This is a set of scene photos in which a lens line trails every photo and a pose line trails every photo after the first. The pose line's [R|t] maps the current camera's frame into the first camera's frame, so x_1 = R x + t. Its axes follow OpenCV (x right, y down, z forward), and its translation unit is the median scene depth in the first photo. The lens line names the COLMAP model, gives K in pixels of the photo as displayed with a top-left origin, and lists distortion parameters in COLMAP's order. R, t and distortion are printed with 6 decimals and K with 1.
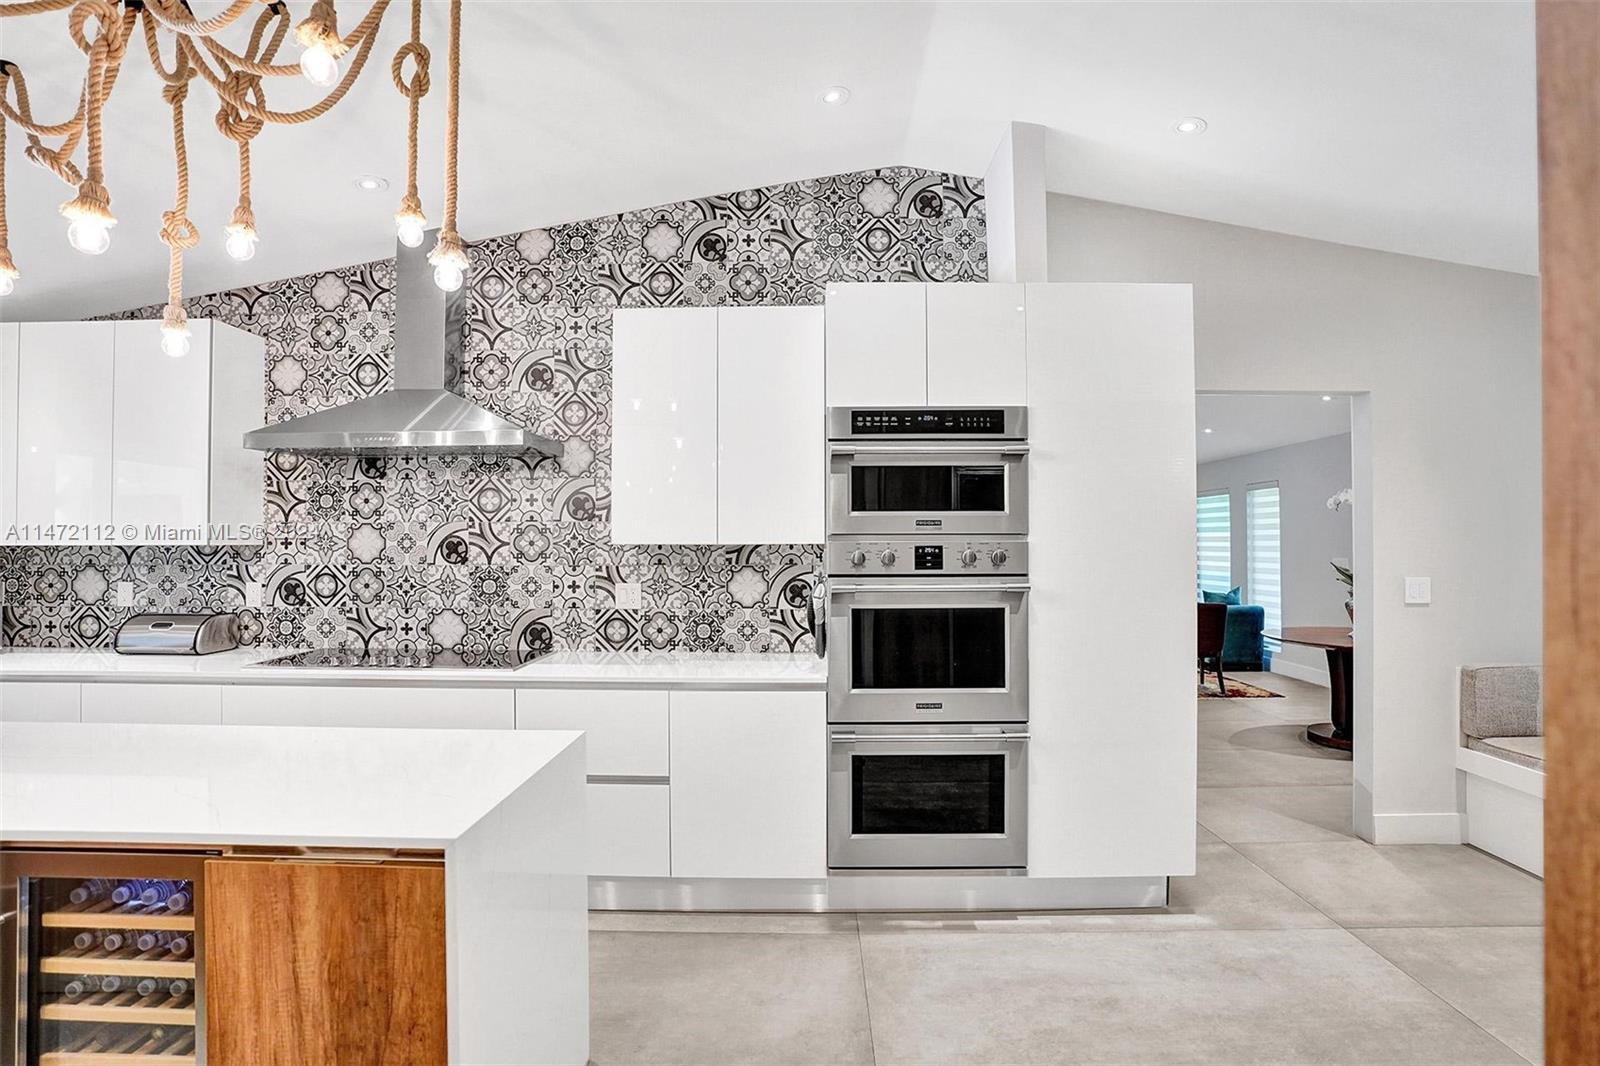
lens RADIAL K [[749.3, 0, 799.7], [0, 749.3, 531.9], [0, 0, 1]] dist [-0.029983, 0.002699]
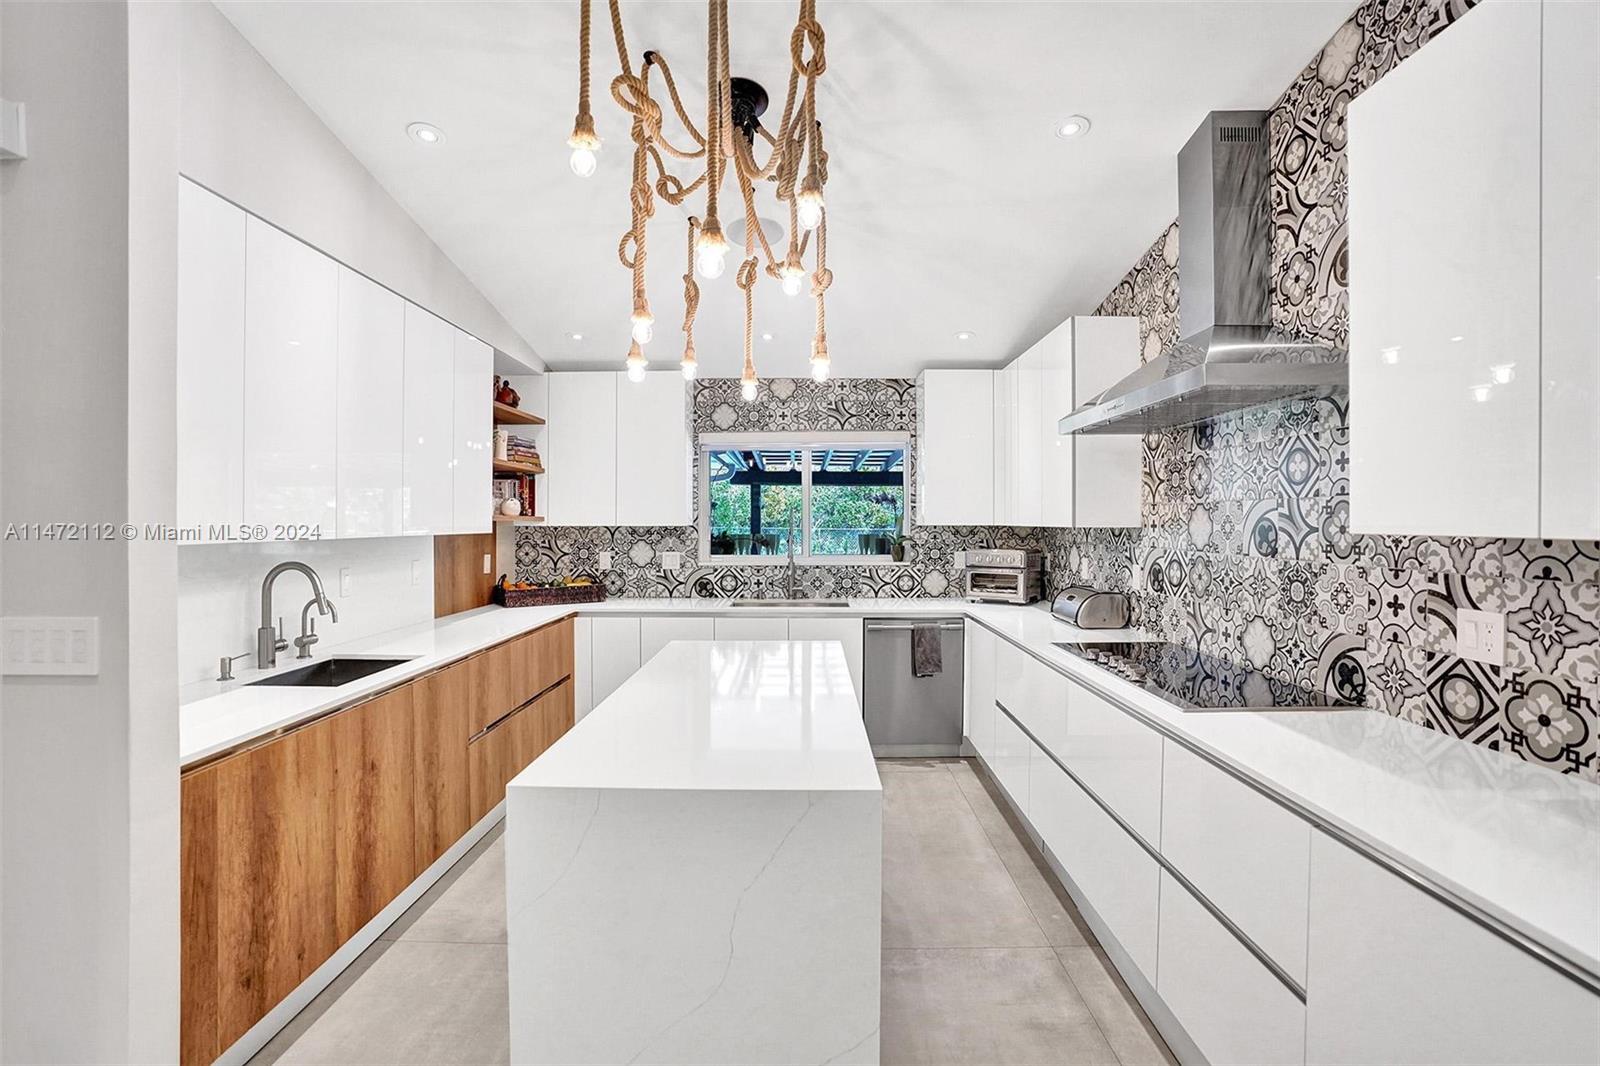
lens RADIAL K [[749.3, 0, 801.6], [0, 749.3, 527.0], [0, 0, 1]] dist [-0.029983, 0.002699]
pose [[-0.006274, 0.011182, -0.999918, 0.270002], [0.014600, 0.999832, 0.011089, -0.000634], [0.999874, -0.014529, -0.006437, 0.545291]]
